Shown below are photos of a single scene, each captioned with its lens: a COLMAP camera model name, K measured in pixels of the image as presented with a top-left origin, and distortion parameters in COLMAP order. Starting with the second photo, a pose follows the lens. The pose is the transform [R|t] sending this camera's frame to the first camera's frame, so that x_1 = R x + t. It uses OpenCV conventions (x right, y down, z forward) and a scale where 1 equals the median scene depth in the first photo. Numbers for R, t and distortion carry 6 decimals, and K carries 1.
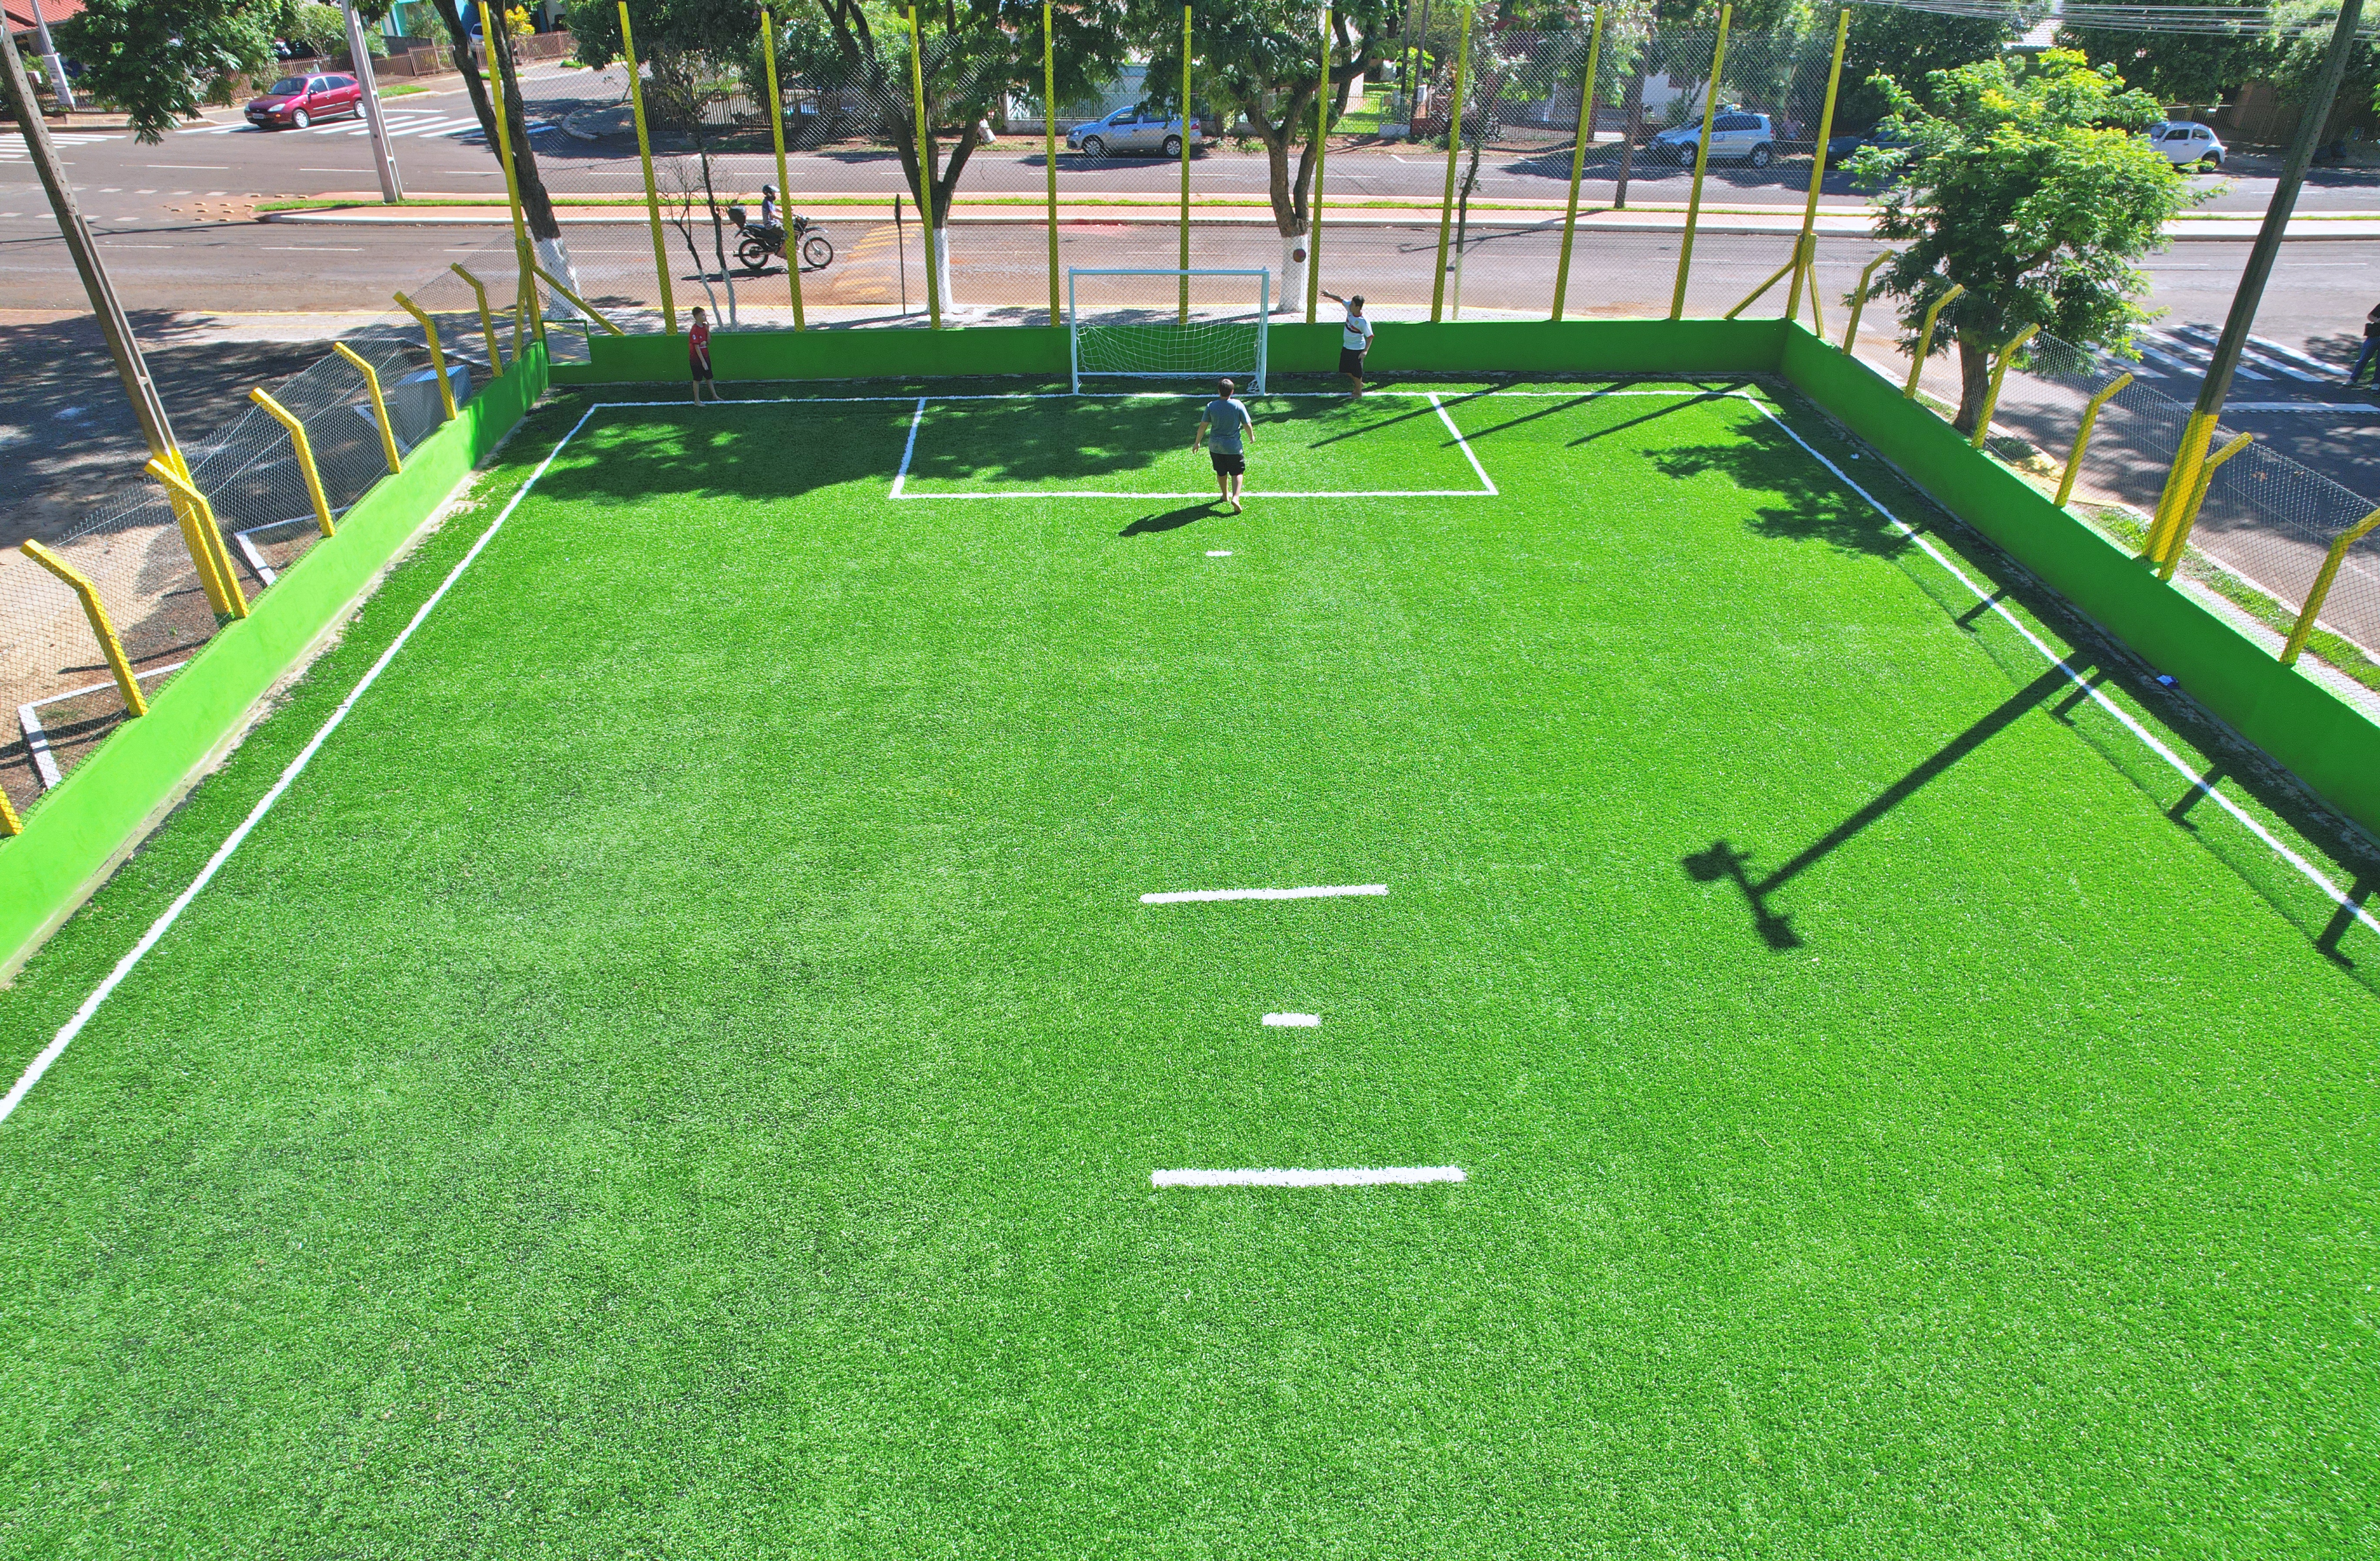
lens RADIAL K [[1547.9, 0, 1196.7], [0, 1547.9, 792.1], [0, 0, 1]] dist [-0.053153, 0.031092]
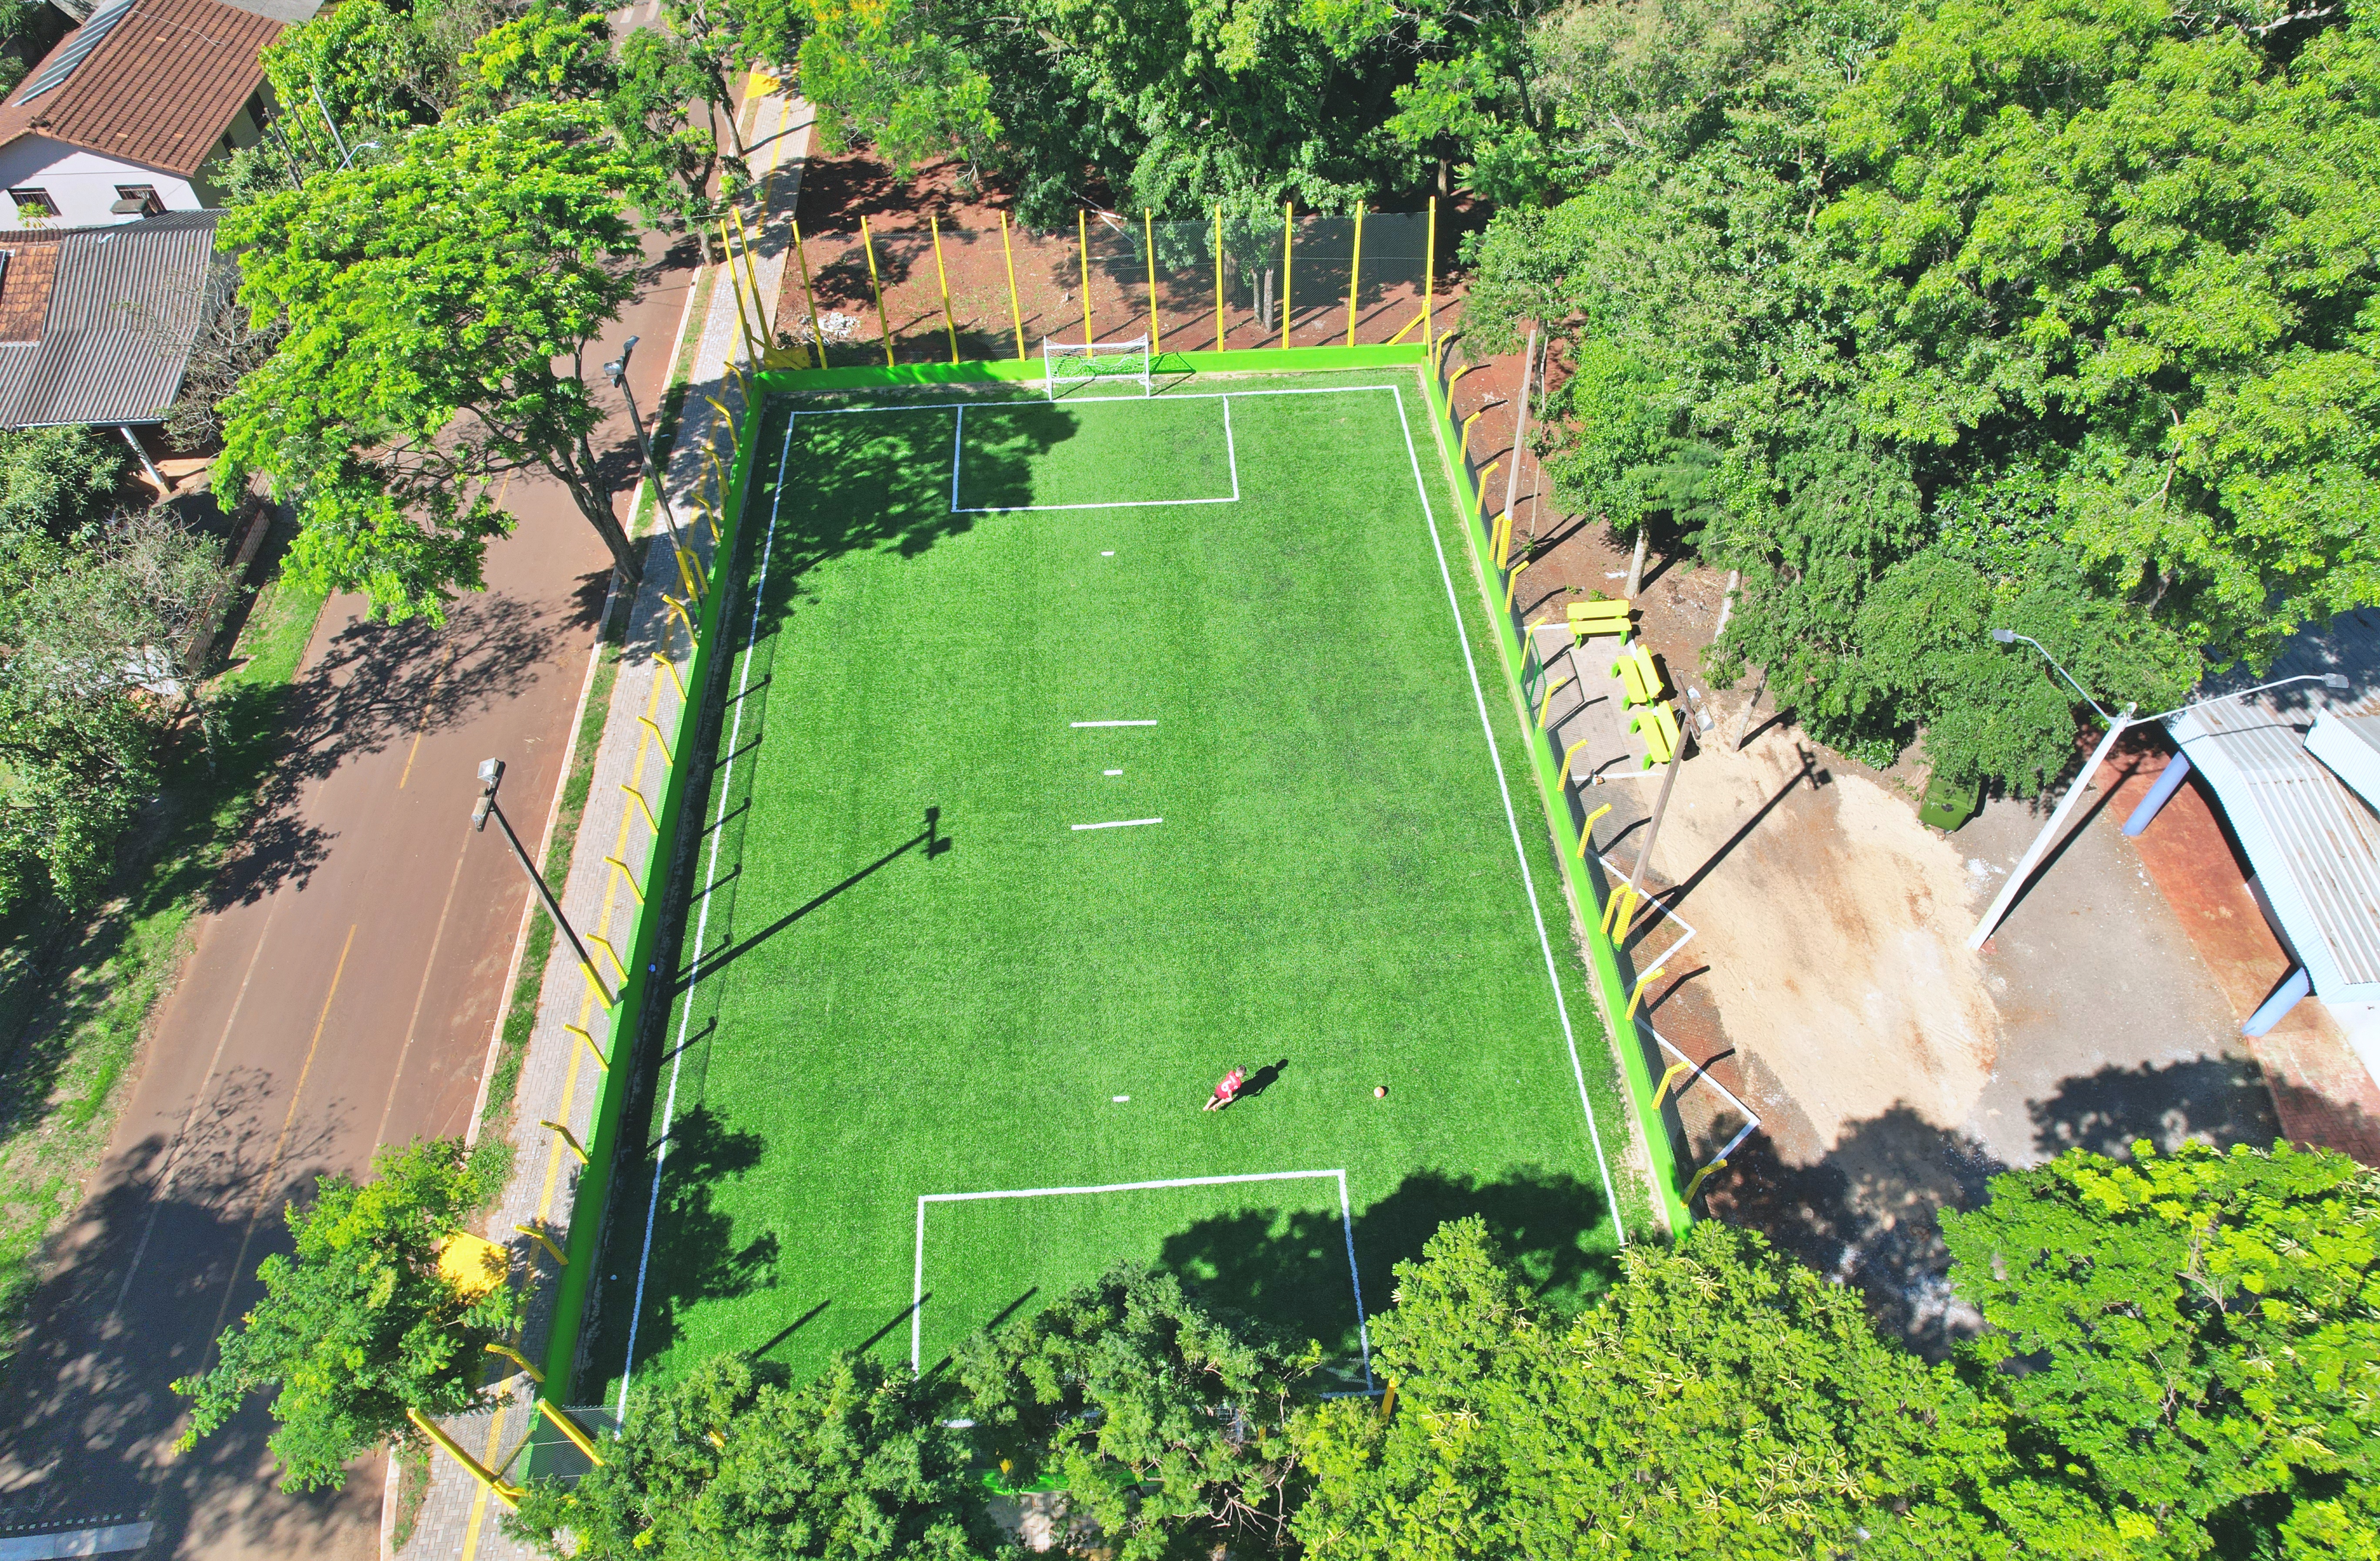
lens RADIAL K [[1547.9, 0, 1182.6], [0, 1547.9, 780.4], [0, 0, 1]] dist [-0.053153, 0.031092]
pose [[-0.999991, -0.001276, 0.004048, -0.053900], [0.003780, 0.166214, 0.986082, -1.684919], [-0.001931, 0.986089, -0.166208, 0.875257]]
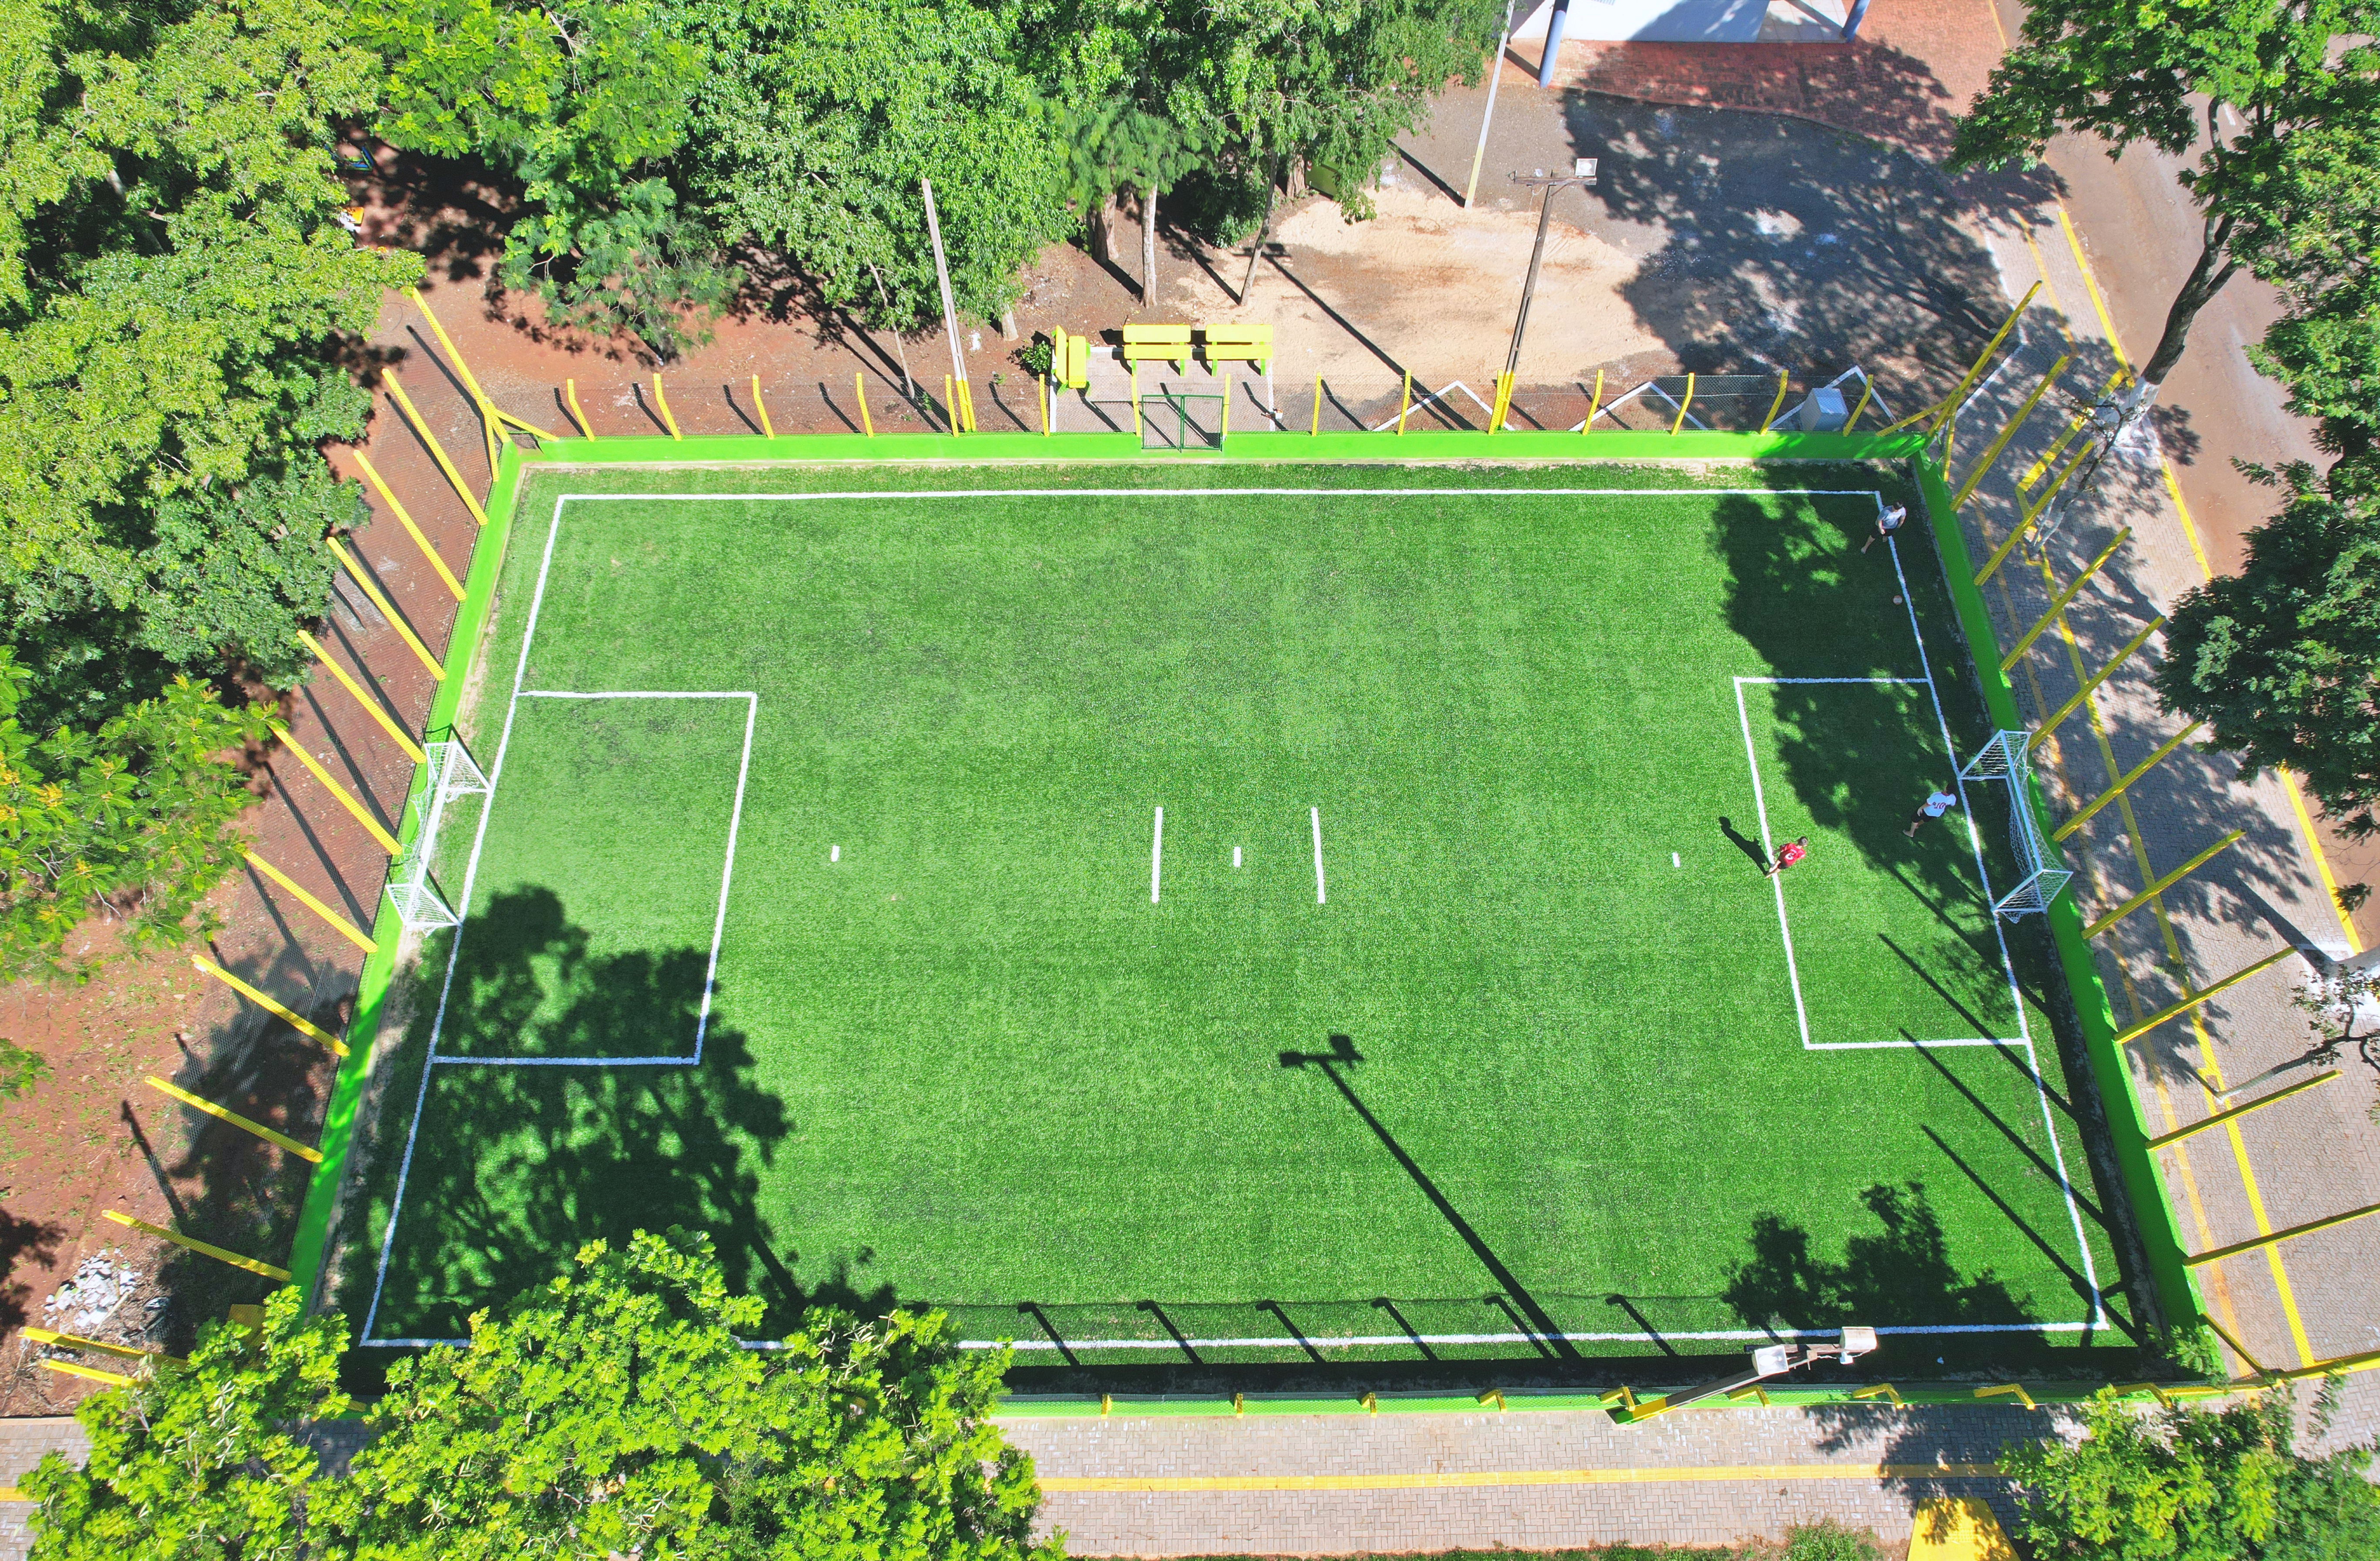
lens RADIAL K [[1547.9, 0, 1192.2], [0, 1547.9, 762.7], [0, 0, 1]] dist [-0.053153, 0.031092]
pose [[-0.056058, 0.874036, -0.482617, 0.683575], [-0.535774, 0.381552, 0.753236, -1.061242], [0.842498, 0.300798, 0.446897, -0.167971]]
